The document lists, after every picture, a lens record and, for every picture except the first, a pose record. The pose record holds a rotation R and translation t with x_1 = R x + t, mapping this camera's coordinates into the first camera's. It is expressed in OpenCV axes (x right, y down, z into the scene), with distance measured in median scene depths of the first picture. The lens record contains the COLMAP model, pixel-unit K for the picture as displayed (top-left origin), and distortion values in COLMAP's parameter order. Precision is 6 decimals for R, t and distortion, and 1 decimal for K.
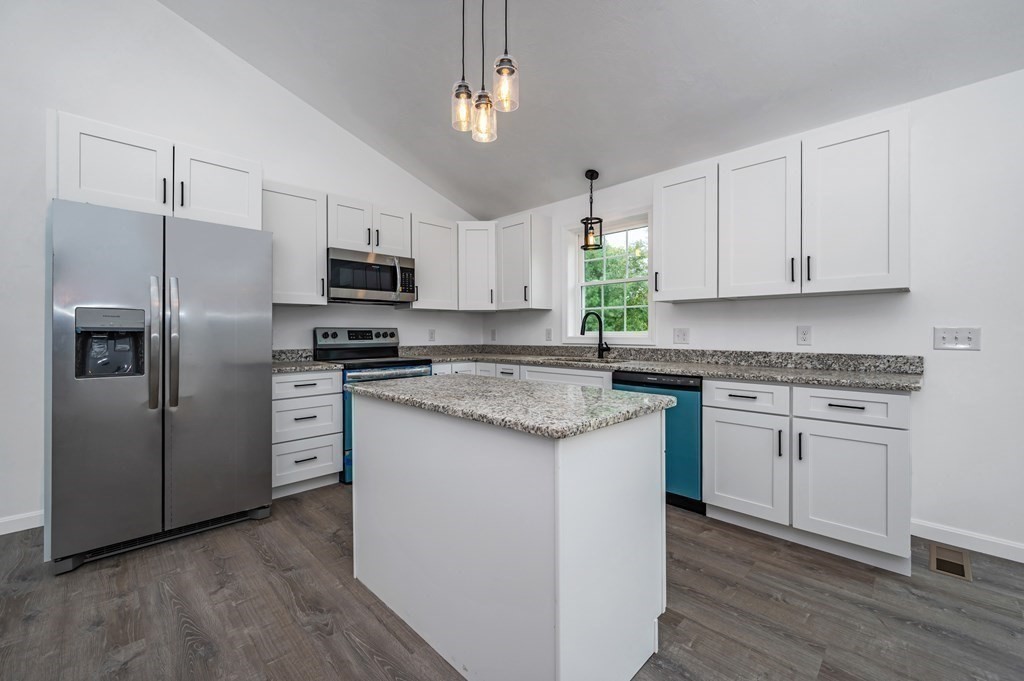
lens RADIAL K [[411.4, 0, 512.3], [0, 411.4, 337.8], [0, 0, 1]] dist [0.002231, -0.000062]
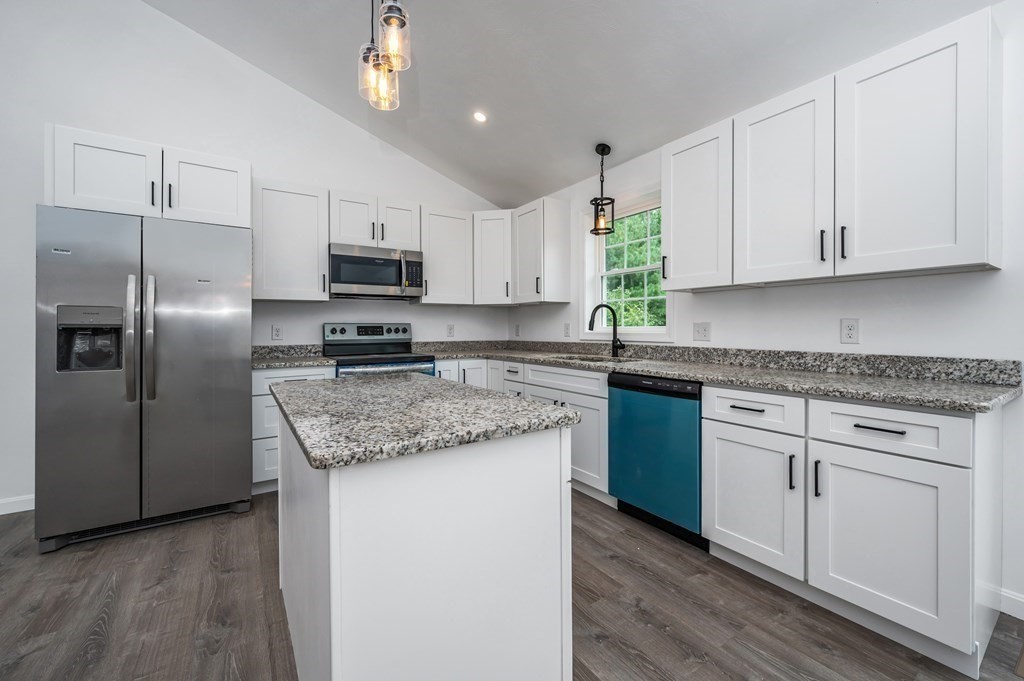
lens RADIAL K [[411.4, 0, 518.5], [0, 411.4, 333.6], [0, 0, 1]] dist [0.002231, -0.000062]
pose [[0.982968, 0.000770, -0.183774, 0.256792], [-0.000449, 0.999998, 0.001787, -0.002162], [0.183775, -0.001674, 0.982967, 0.136303]]
